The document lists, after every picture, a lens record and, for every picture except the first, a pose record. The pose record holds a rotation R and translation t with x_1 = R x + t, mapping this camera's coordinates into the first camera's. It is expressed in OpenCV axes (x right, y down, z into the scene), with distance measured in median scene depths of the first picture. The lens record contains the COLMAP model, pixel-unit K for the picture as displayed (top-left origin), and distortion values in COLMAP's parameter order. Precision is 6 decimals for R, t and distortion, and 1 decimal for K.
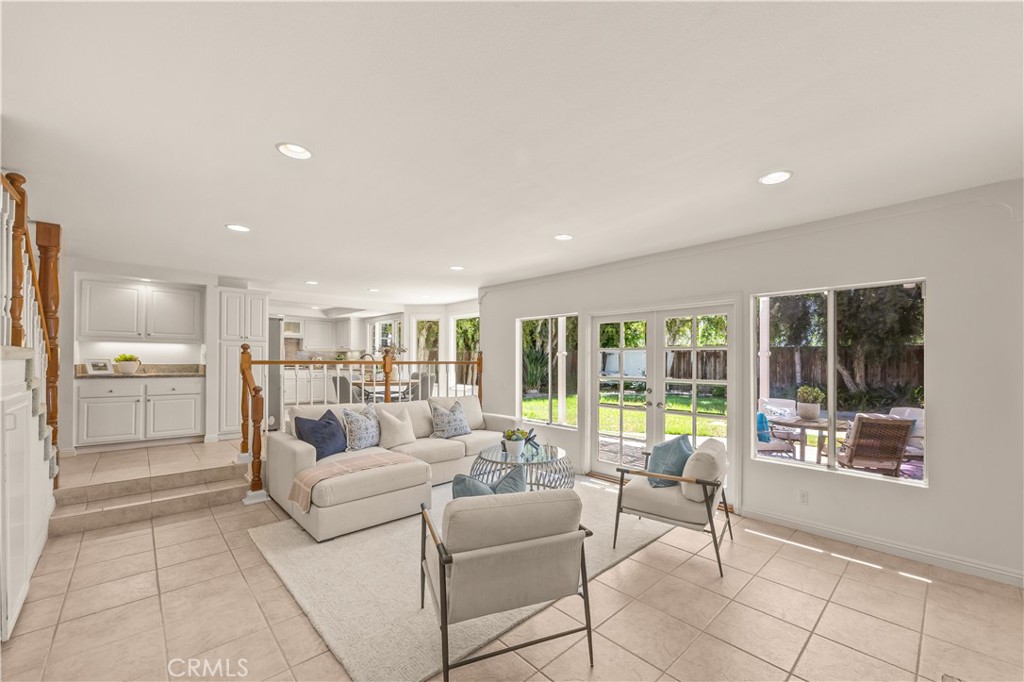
lens RADIAL K [[391.7, 0, 524.4], [0, 391.7, 356.1], [0, 0, 1]] dist [0.000475, -0.000030]
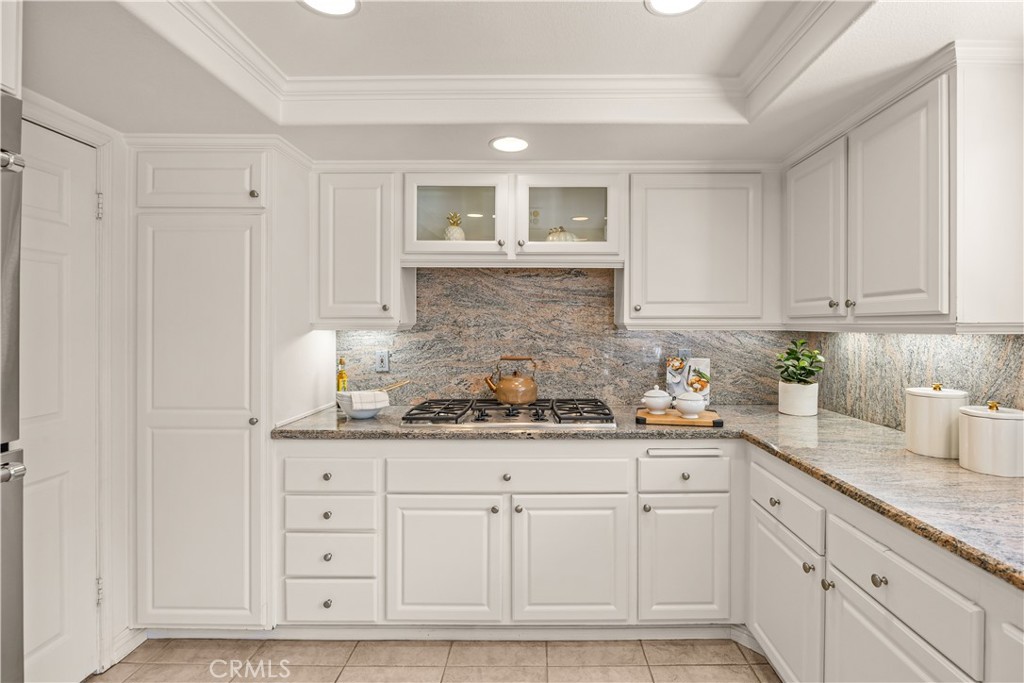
lens RADIAL K [[503.5, 0, 538.4], [0, 503.5, 329.6], [0, 0, 1]] dist [-0.012352, 0.000124]
pose [[0.724885, -0.003610, -0.688860, -0.820183], [0.014075, 0.999855, 0.009571, -0.032033], [0.688726, -0.016633, 0.724831, 1.532306]]
